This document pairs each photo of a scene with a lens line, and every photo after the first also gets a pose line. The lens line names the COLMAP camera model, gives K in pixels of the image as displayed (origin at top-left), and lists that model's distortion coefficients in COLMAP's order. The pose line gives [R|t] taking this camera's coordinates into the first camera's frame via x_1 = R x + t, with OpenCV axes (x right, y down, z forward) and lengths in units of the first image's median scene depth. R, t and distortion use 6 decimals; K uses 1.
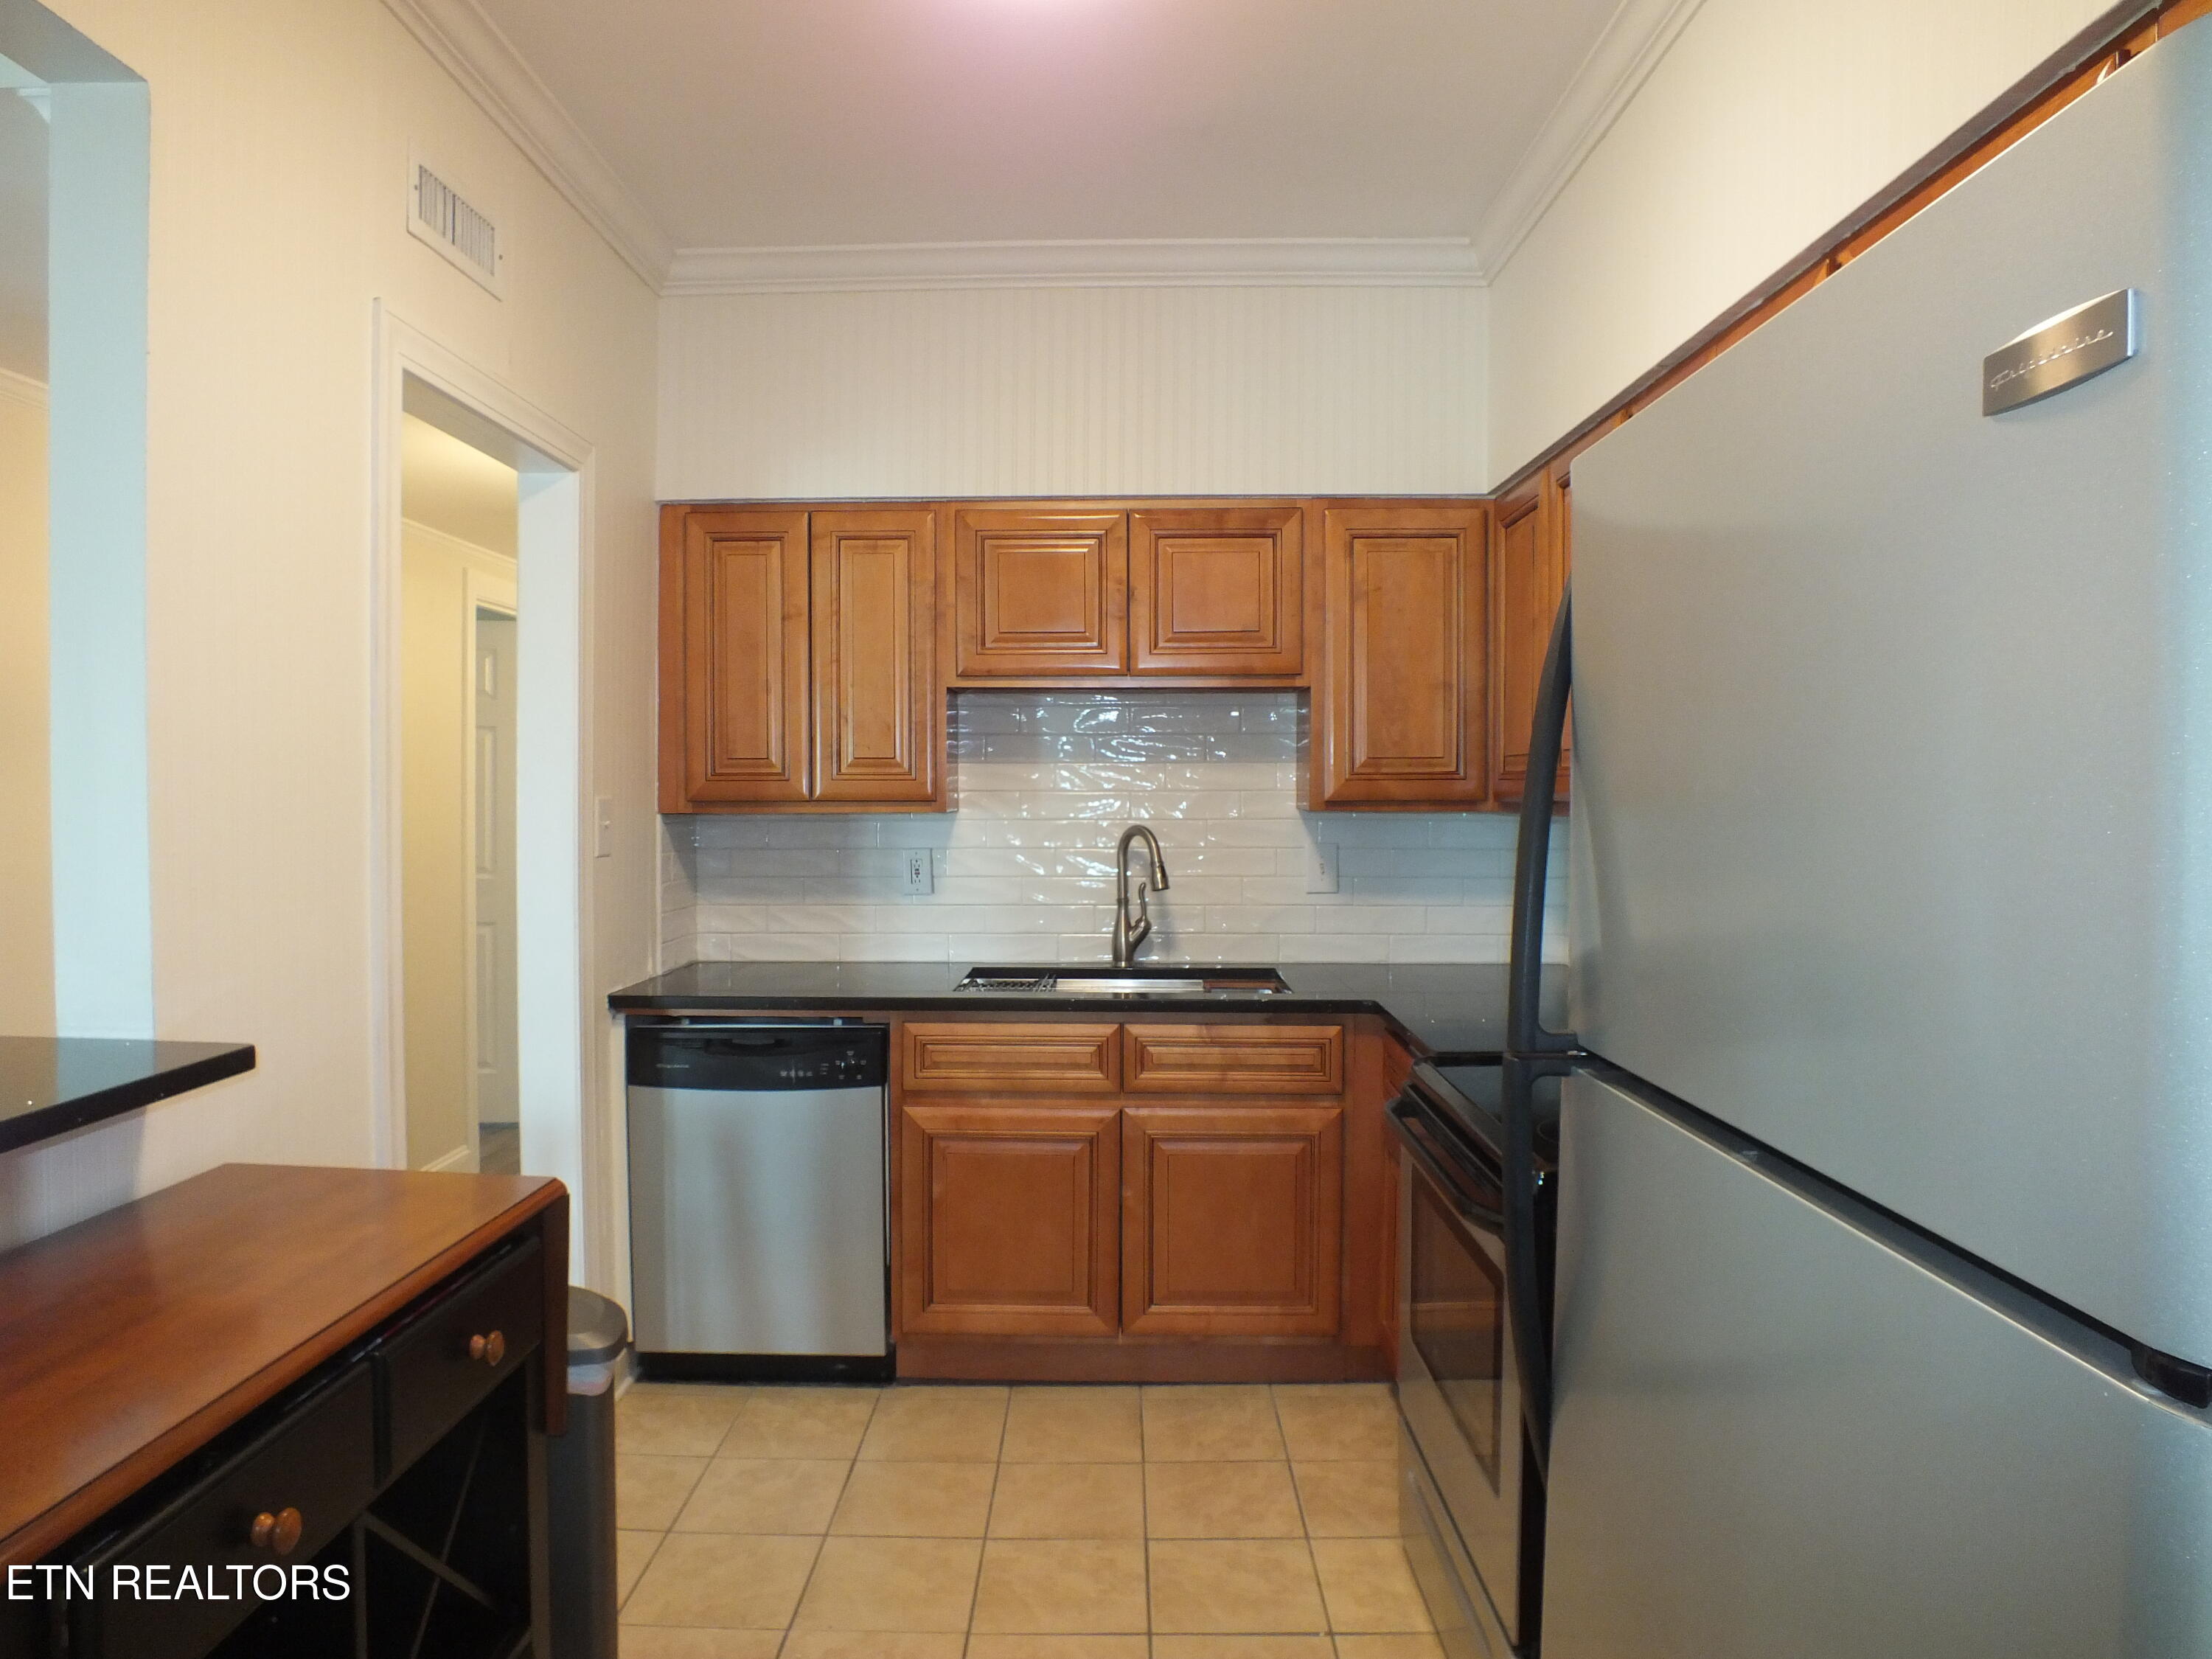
lens RADIAL K [[1369.3, 0, 1106.0], [0, 1369.3, 829.5], [0, 0, 1]] dist [-0.030085, 0.000510]
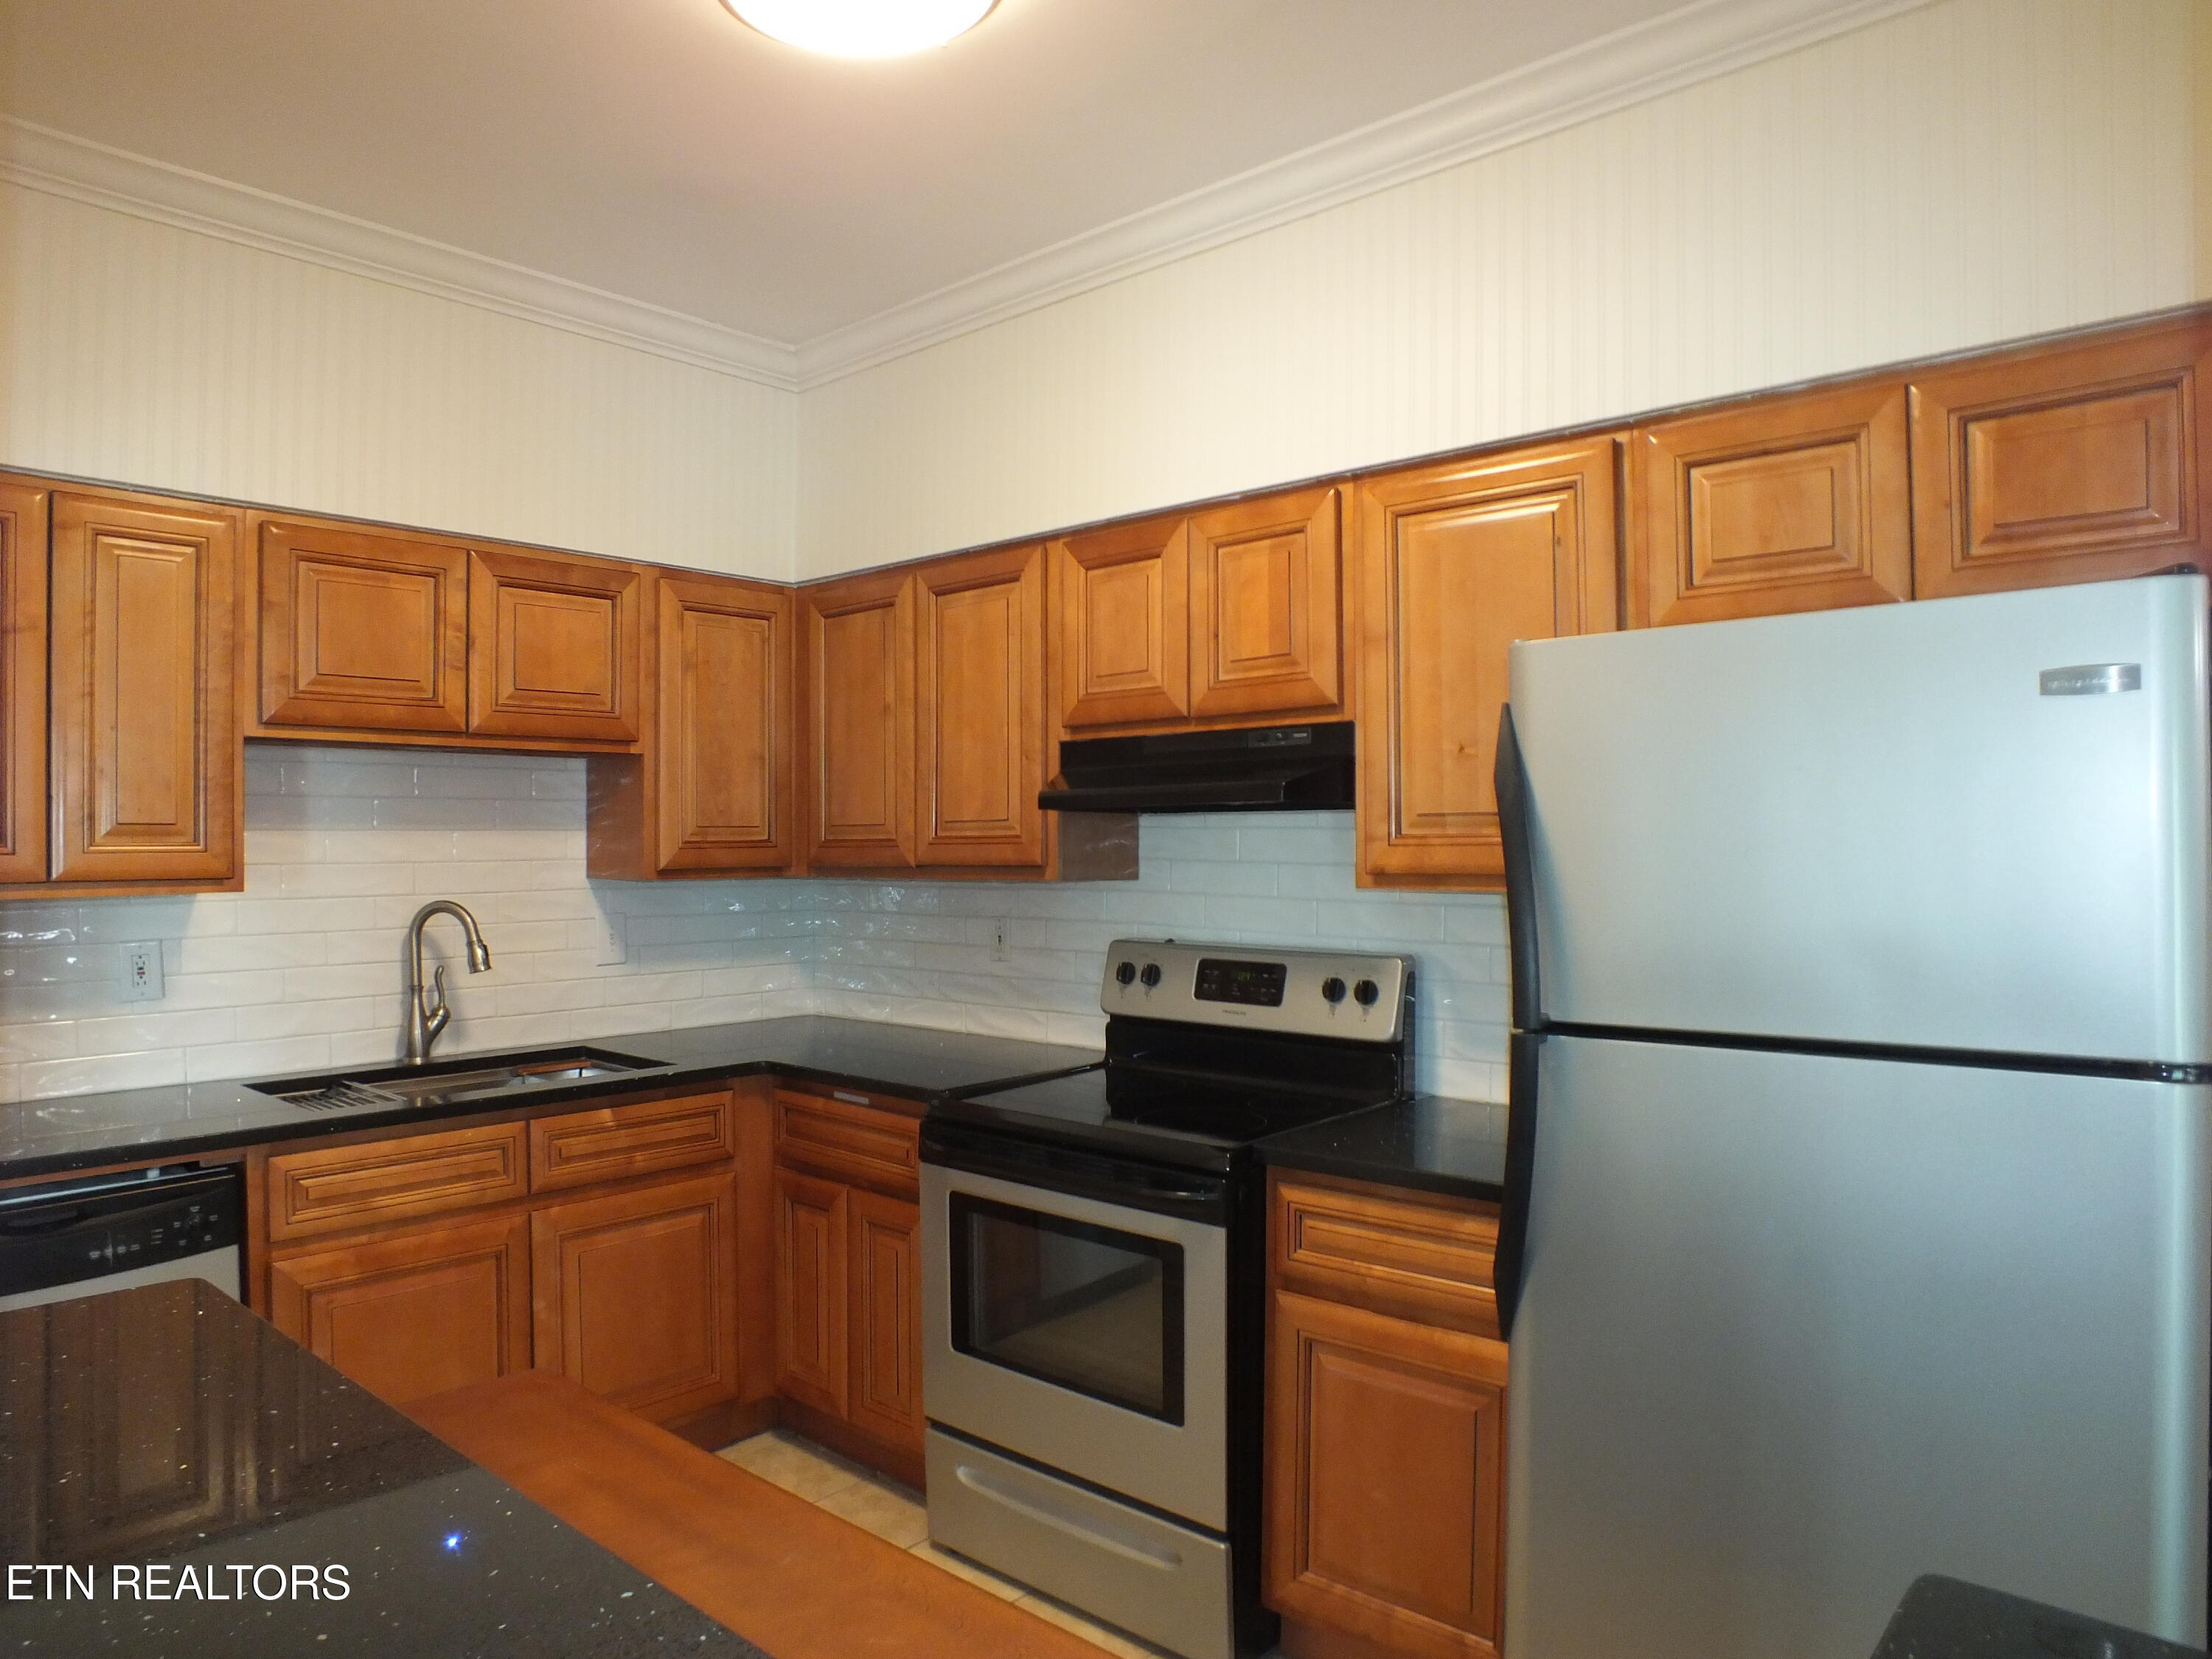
lens RADIAL K [[1413.1, 0, 1097.5], [0, 1413.1, 843.9], [0, 0, 1]] dist [-0.023415, 0.003848]
pose [[0.669804, -0.004434, 0.742524, -0.390062], [0.025171, 0.999543, -0.016737, -0.014665], [-0.742111, 0.029900, 0.669610, 0.080132]]
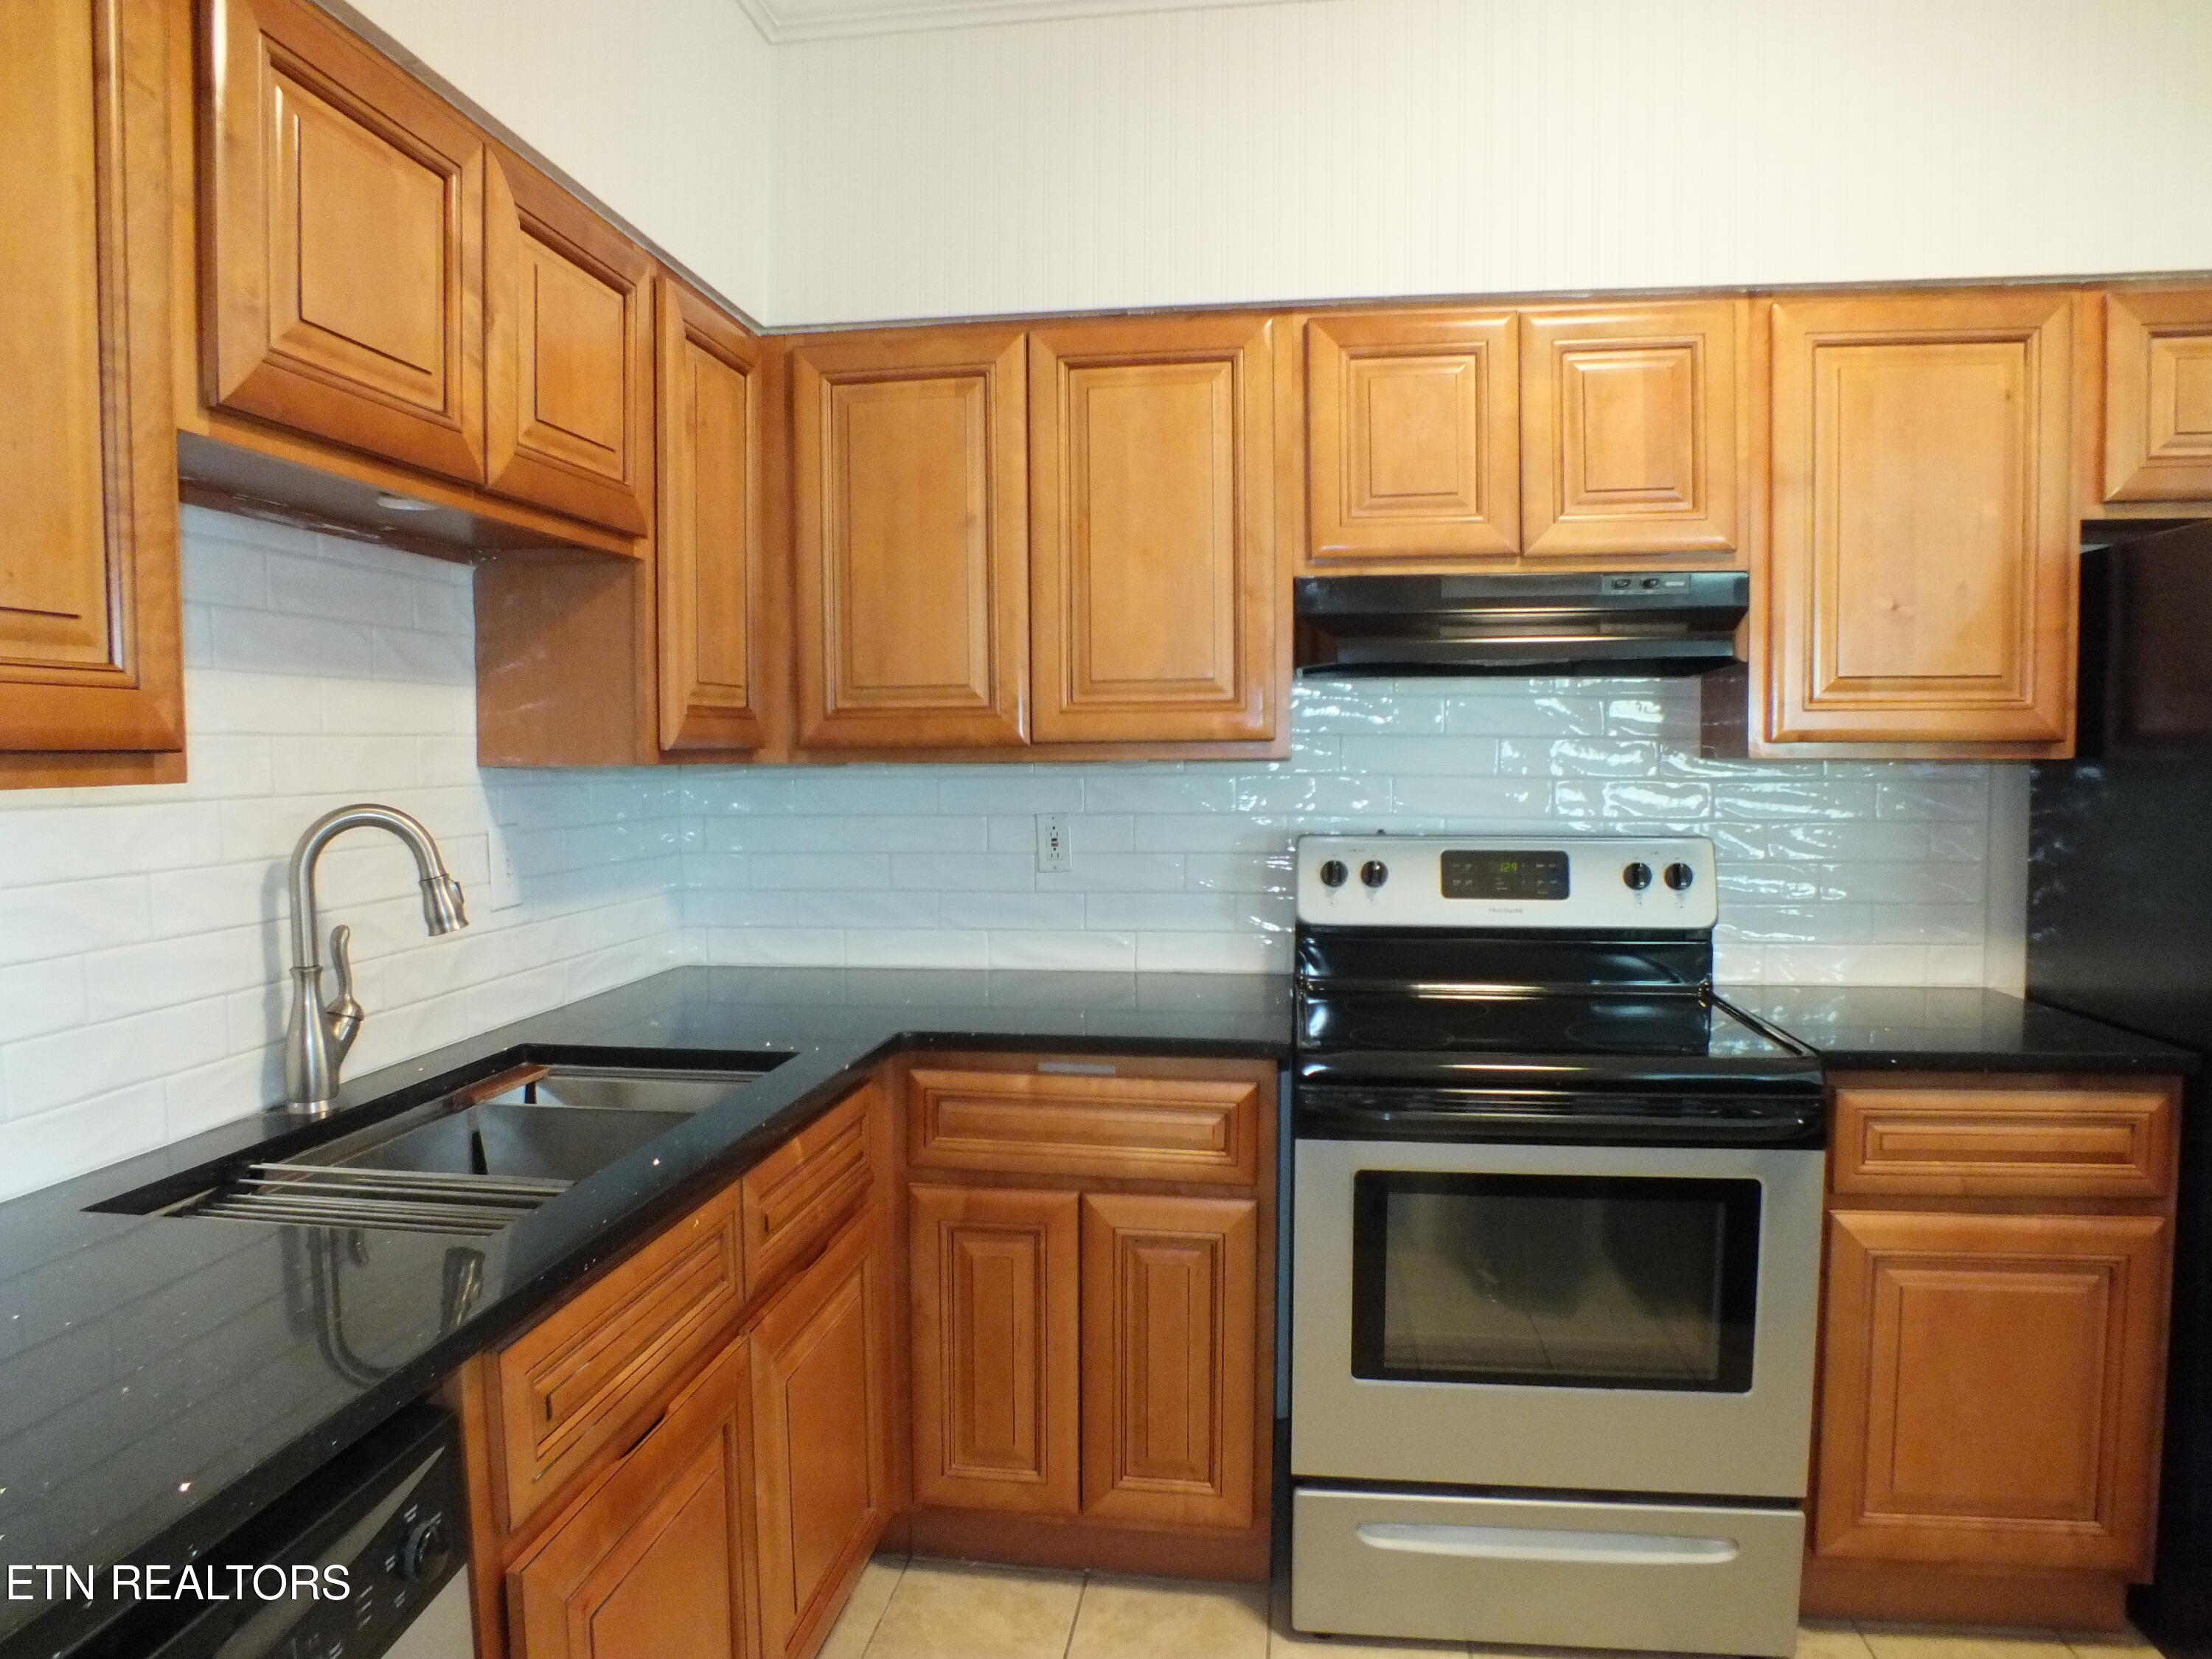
lens RADIAL K [[1413.1, 0, 1097.5], [0, 1413.1, 843.9], [0, 0, 1]] dist [-0.023415, 0.003848]
pose [[0.134626, -0.066048, 0.988693, -0.450493], [0.033649, 0.997505, 0.062055, -0.011537], [-0.990325, 0.024915, 0.136512, 0.725320]]
